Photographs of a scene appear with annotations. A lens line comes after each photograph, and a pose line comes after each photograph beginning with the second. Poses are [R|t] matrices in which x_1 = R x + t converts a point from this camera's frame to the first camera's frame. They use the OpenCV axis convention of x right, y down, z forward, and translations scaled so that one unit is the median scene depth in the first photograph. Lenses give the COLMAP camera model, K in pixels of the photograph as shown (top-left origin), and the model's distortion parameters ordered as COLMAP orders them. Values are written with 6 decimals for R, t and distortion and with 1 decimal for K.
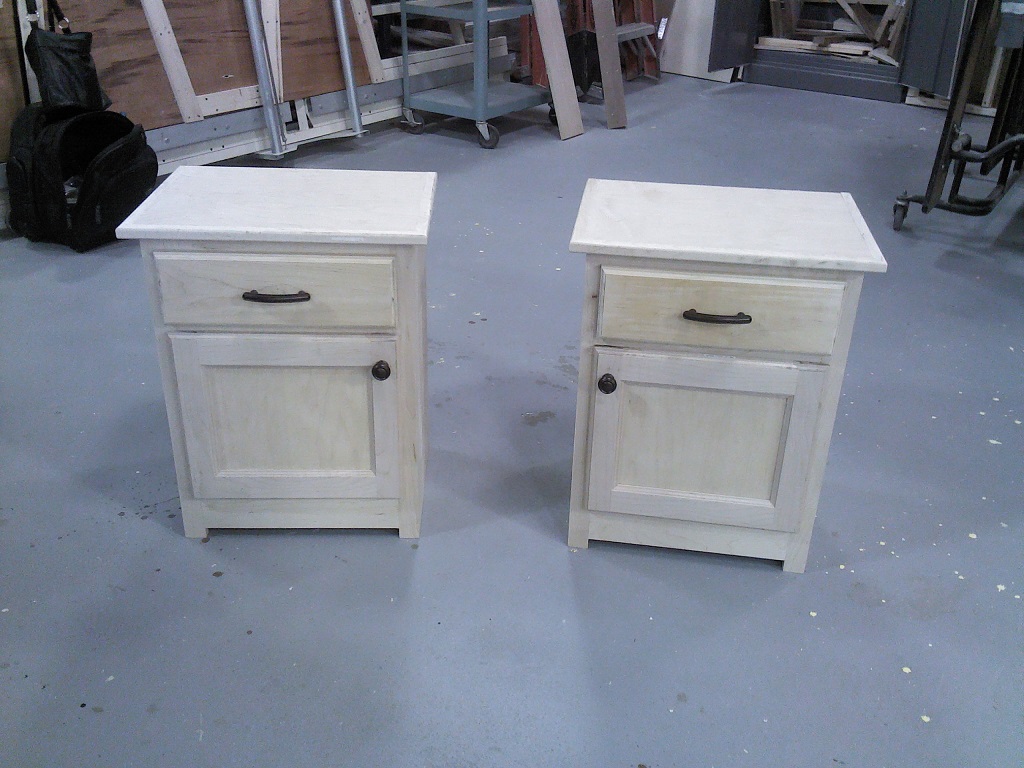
lens RADIAL K [[1008.1, 0, 512.0], [0, 1008.1, 384.0], [0, 0, 1]] dist [0.212751, -0.535218]
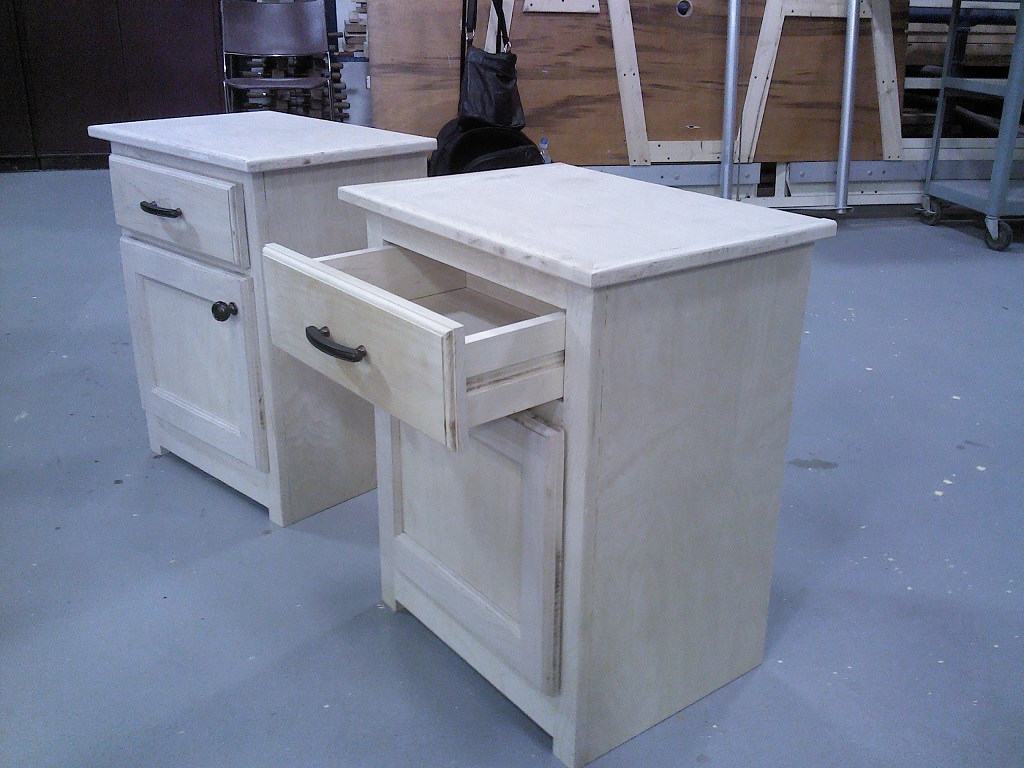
lens RADIAL K [[1008.1, 0, 512.0], [0, 1008.1, 384.0], [0, 0, 1]] dist [0.212751, -0.535218]
pose [[0.727101, 0.246306, -0.640826, 0.290733], [-0.318815, 0.947814, 0.002562, -0.015745], [0.608015, 0.202442, 0.767682, 0.203951]]
